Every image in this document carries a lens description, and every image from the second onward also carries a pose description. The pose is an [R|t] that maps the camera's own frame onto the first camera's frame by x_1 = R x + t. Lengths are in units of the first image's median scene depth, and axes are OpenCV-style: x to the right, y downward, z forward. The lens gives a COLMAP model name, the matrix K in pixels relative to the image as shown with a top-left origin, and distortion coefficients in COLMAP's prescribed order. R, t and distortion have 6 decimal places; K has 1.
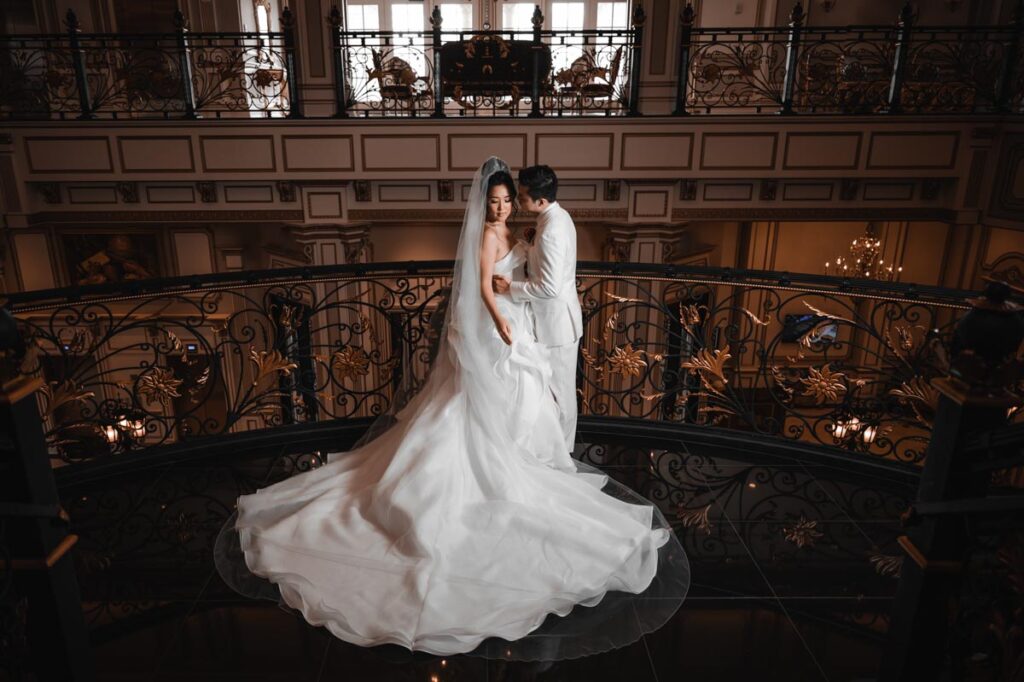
lens RADIAL K [[706.7, 0, 503.3], [0, 706.7, 339.1], [0, 0, 1]] dist [-0.001998, -0.000125]
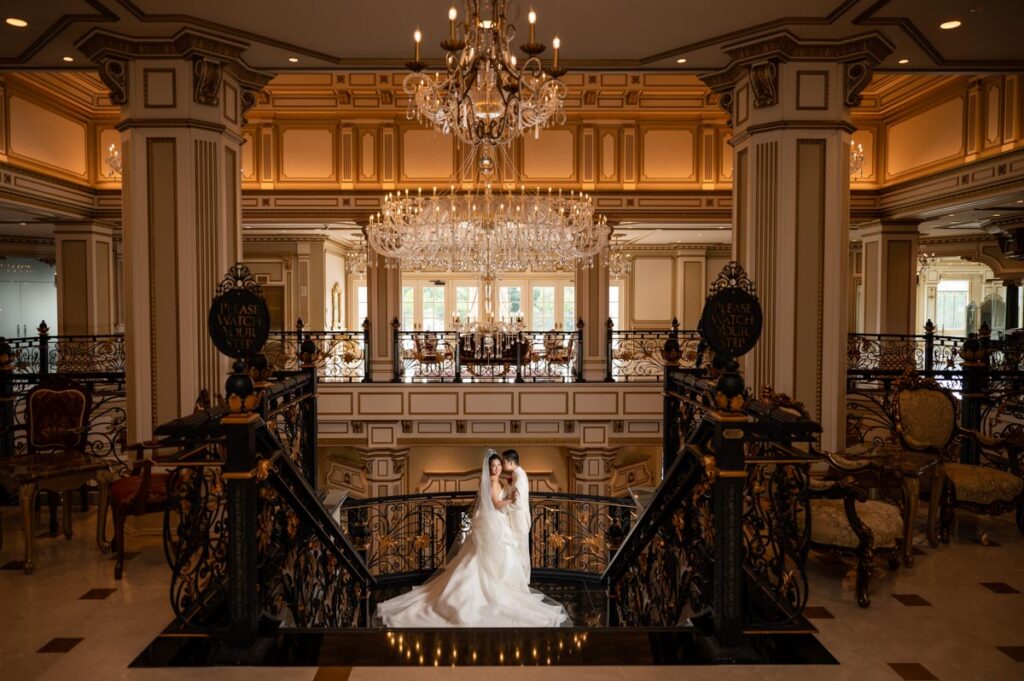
lens RADIAL K [[706.7, 0, 503.3], [0, 706.7, 338.6], [0, 0, 1]] dist [-0.001998, -0.000125]
pose [[0.999998, -0.001749, 0.001034, 0.008968], [0.001951, 0.968727, -0.248120, -0.013221], [-0.000567, 0.248121, 0.968729, -0.568925]]
